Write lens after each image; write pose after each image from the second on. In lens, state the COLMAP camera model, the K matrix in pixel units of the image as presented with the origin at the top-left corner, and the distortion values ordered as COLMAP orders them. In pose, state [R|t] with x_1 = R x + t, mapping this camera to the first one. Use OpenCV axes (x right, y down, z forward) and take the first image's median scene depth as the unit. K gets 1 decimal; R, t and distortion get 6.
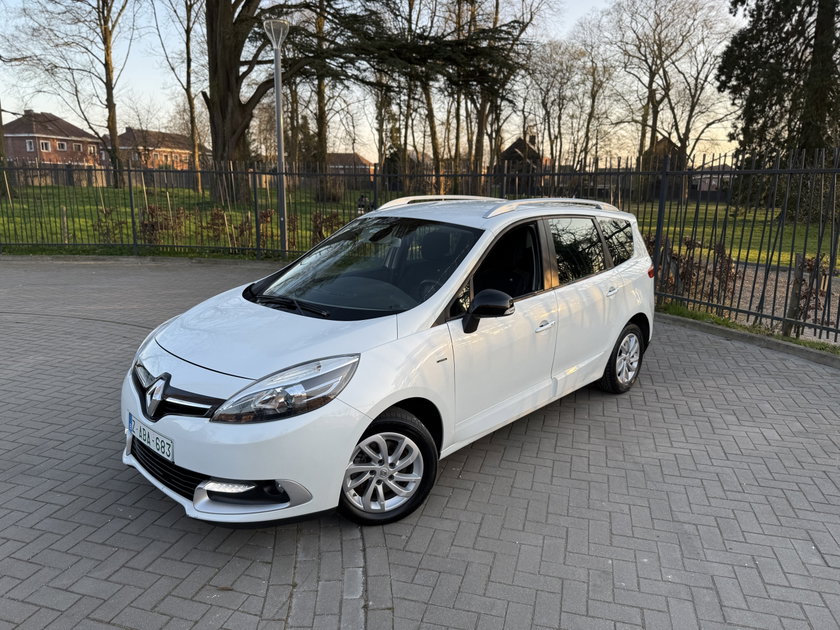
lens RADIAL K [[594.8, 0, 420.0], [0, 594.8, 315.0], [0, 0, 1]] dist [-0.003165, -0.003917]
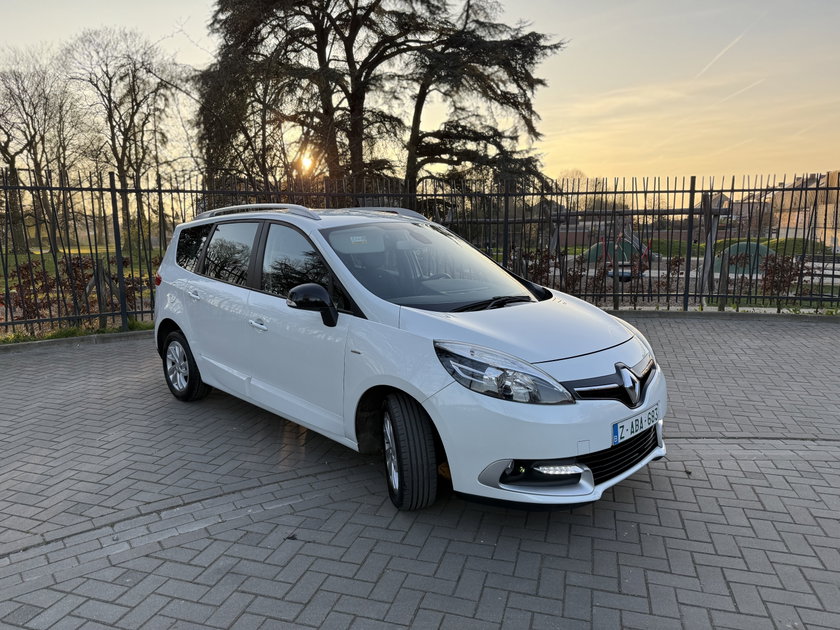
lens RADIAL K [[584.7, 0, 415.7], [0, 584.7, 326.9], [0, 0, 1]] dist [0.062712, -0.083919]
pose [[0.032550, -0.187779, 0.981672, -1.060939], [0.218299, 0.959814, 0.176360, -0.162349], [-0.975339, 0.208557, 0.072234, 0.932868]]
